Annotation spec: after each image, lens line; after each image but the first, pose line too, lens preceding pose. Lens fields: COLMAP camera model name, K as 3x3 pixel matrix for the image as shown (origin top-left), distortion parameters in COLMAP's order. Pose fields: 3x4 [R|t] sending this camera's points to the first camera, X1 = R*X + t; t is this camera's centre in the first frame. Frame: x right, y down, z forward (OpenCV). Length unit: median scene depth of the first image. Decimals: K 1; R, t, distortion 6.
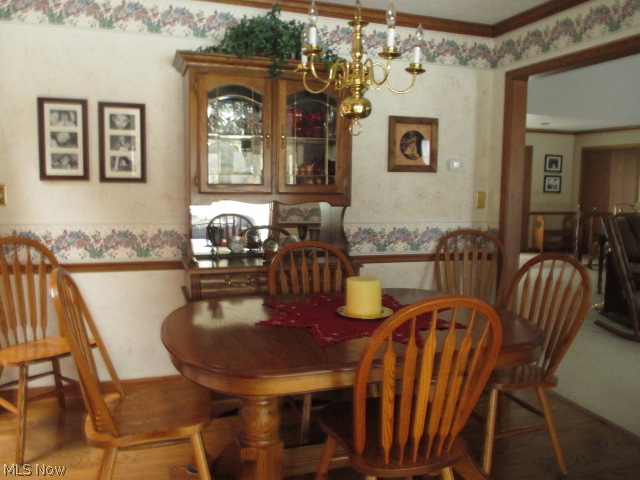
lens RADIAL K [[523.1, 0, 320.0], [0, 523.1, 240.0], [0, 0, 1]] dist [-0.045811, -0.003653]
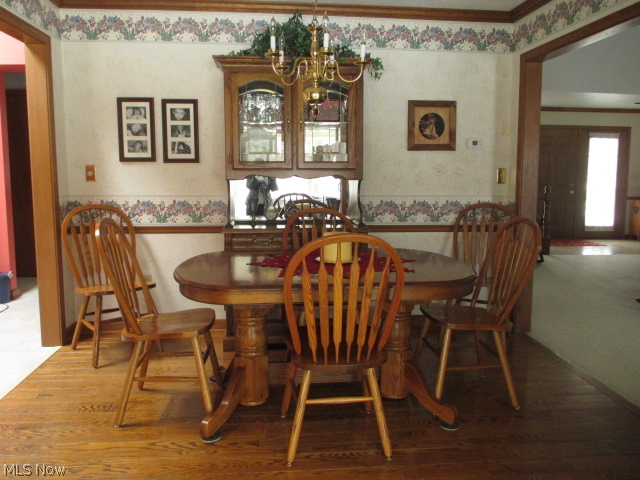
lens RADIAL K [[524.0, 0, 319.4], [0, 524.0, 243.5], [0, 0, 1]] dist [-0.052287, -0.004280]
pose [[0.974741, 0.016334, -0.222739, 0.231455], [-0.010936, 0.999616, 0.025448, 0.049270], [0.223069, -0.022369, 0.974546, -0.161943]]
